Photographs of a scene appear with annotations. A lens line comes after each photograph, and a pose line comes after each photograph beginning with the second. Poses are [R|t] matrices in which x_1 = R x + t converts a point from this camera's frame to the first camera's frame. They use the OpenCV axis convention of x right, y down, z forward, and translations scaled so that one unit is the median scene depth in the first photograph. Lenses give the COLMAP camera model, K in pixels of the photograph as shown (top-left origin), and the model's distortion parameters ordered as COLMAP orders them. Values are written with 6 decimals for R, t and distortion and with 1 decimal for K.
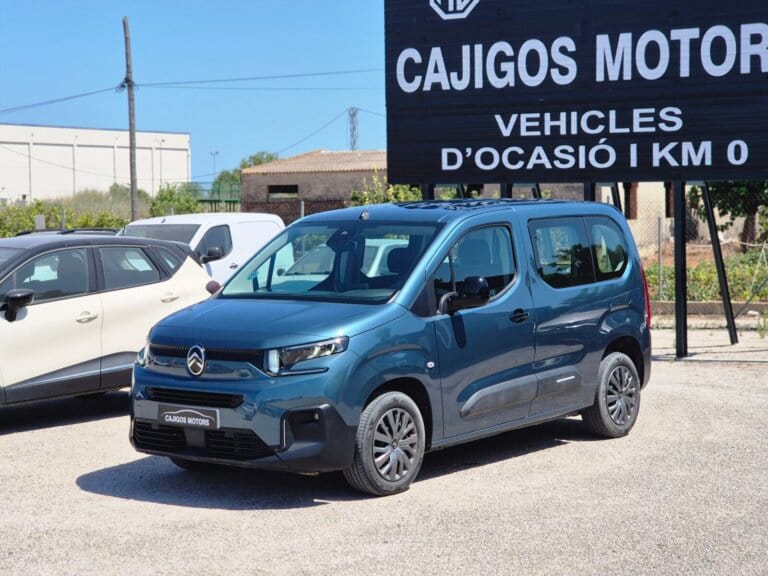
lens RADIAL K [[1539.5, 0, 382.0], [0, 1539.5, 273.9], [0, 0, 1]] dist [0.027459, 0.743279]
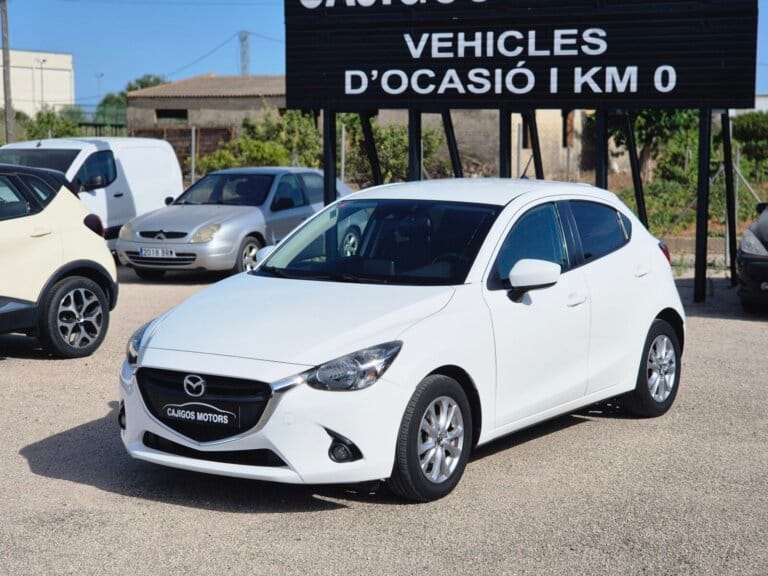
lens RADIAL K [[1539.5, 0, 382.0], [0, 1539.5, 273.9], [0, 0, 1]] dist [0.027459, 0.743279]
pose [[0.997368, 0.006058, 0.072255, -0.005770], [-0.009434, 0.998875, 0.046478, -0.002685], [-0.071892, -0.047037, 0.996303, 0.077390]]
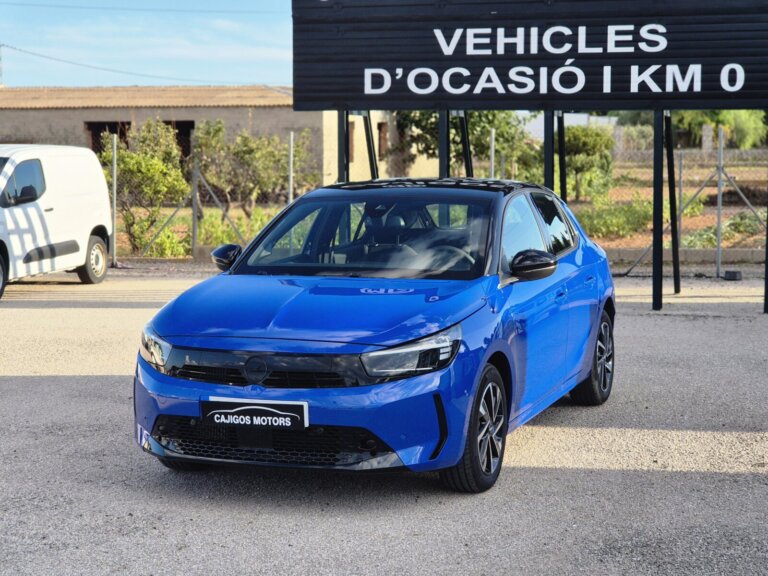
lens RADIAL K [[1522.8, 0, 386.5], [0, 1522.8, 273.2], [0, 0, 1]] dist [-0.014763, 1.160913]
pose [[0.964374, -0.010801, 0.264322, -0.178550], [0.002108, 0.999448, 0.033150, 0.003198], [-0.264534, -0.031412, 0.963865, 0.198521]]
